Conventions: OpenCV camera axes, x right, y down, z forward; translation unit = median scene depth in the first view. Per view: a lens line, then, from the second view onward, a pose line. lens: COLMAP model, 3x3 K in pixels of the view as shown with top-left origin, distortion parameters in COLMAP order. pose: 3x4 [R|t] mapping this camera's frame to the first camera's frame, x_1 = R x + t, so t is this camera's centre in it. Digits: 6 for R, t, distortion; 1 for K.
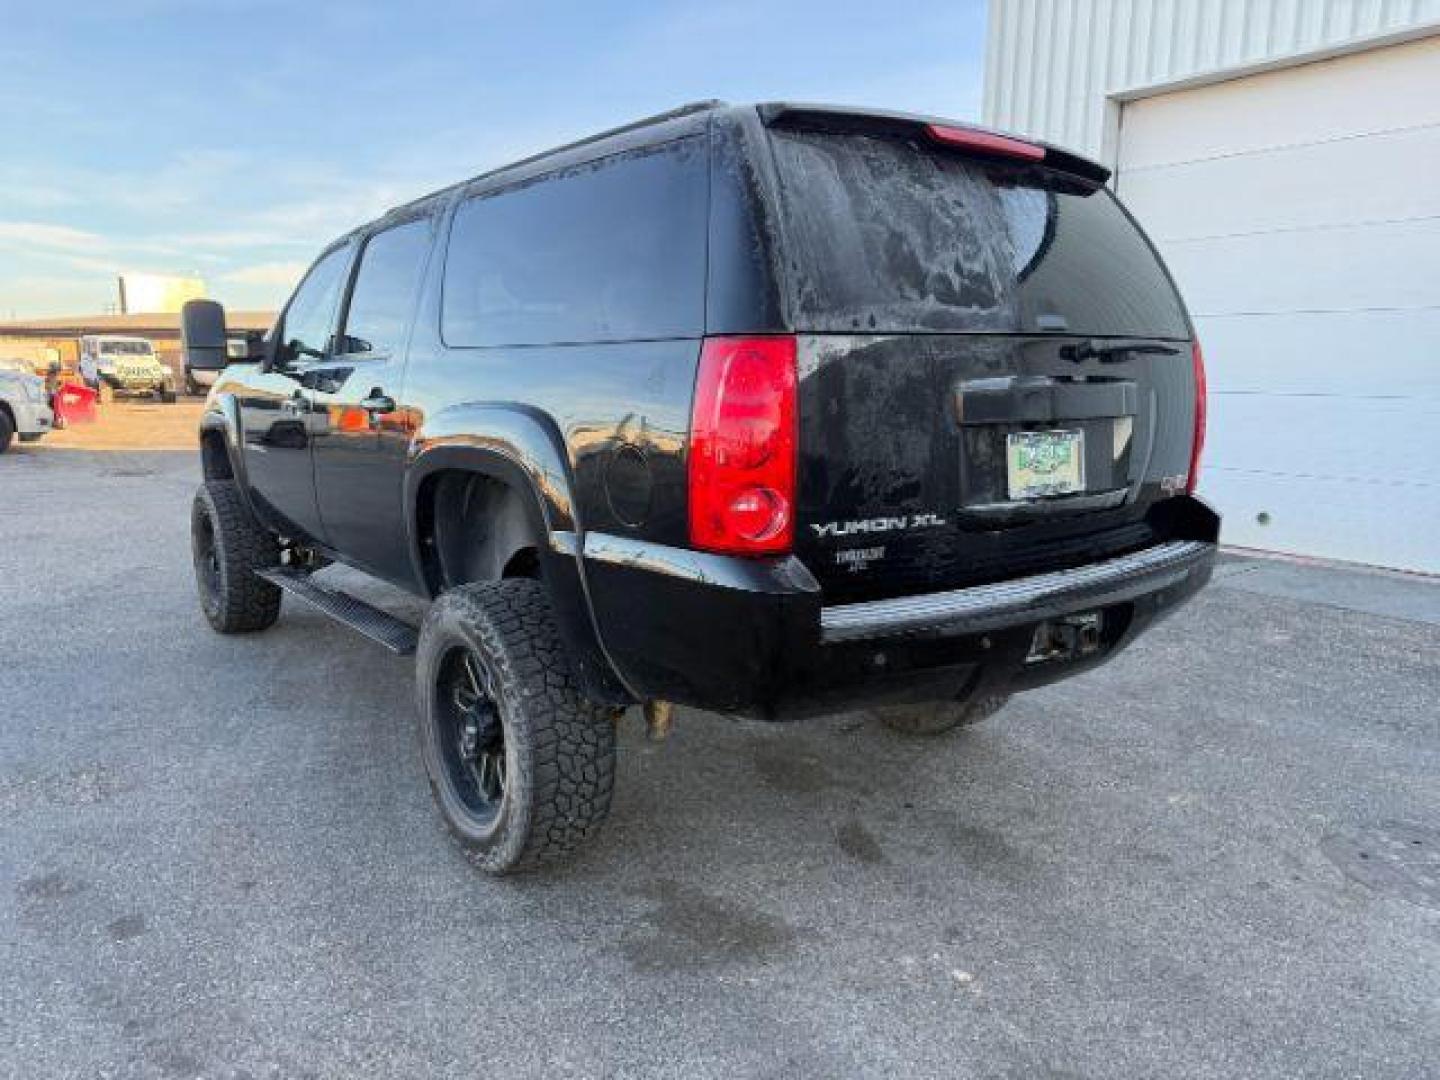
lens RADIAL K [[1026.2, 0, 713.5], [0, 1026.2, 532.6], [0, 0, 1]] dist [0.075913, -0.106498]
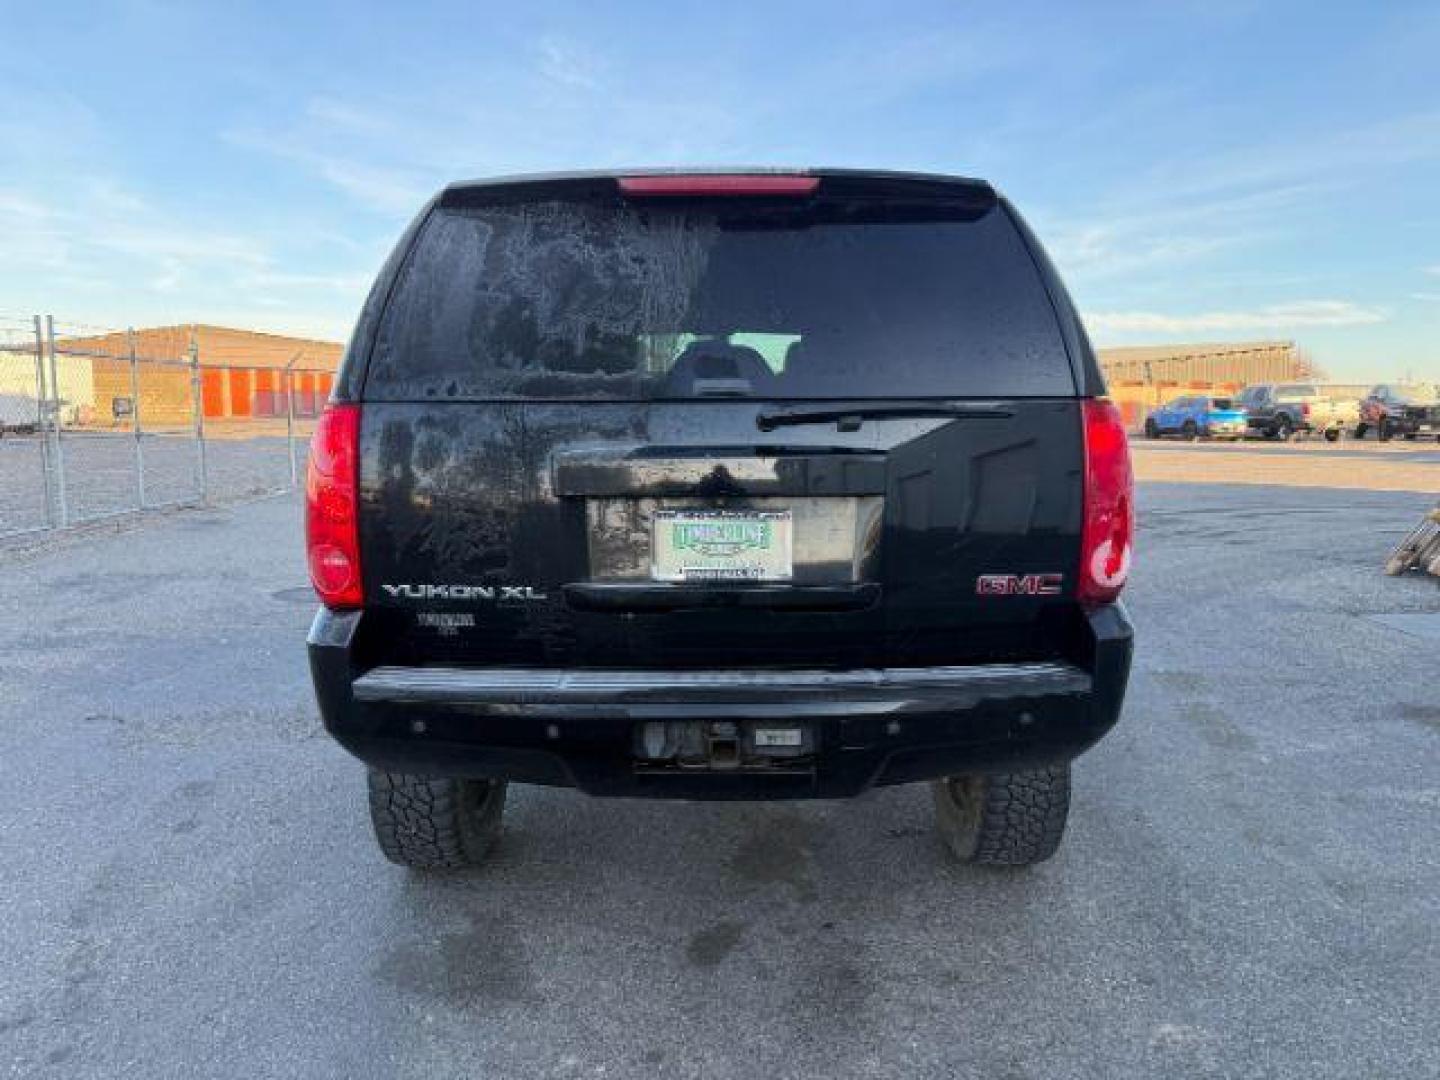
lens RADIAL K [[1026.2, 0, 713.5], [0, 1026.2, 532.6], [0, 0, 1]] dist [0.075913, -0.106498]
pose [[0.803425, 0.071543, -0.591092, 0.896945], [-0.094265, 0.995518, -0.007634, -0.075950], [0.587897, 0.061853, 0.806568, 0.318670]]
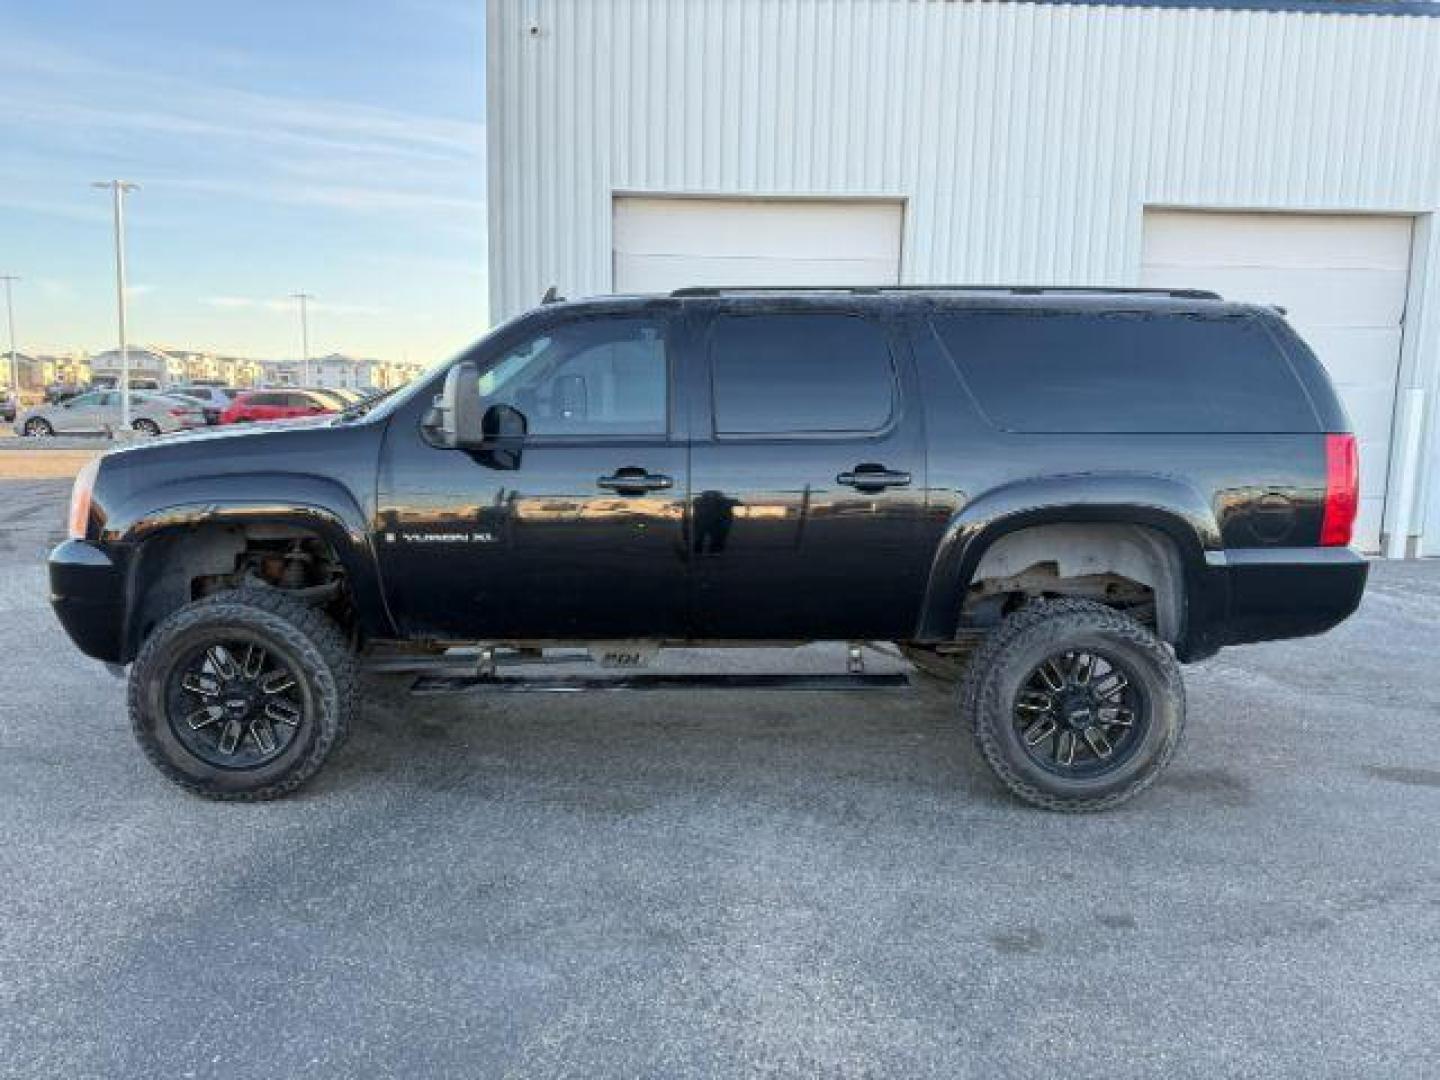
lens RADIAL K [[1026.2, 0, 713.5], [0, 1026.2, 532.6], [0, 0, 1]] dist [0.075913, -0.106498]
pose [[0.577498, -0.099181, 0.810345, -2.036043], [0.110004, 0.992994, 0.043141, -0.199101], [-0.808947, 0.064227, 0.584363, 0.742904]]
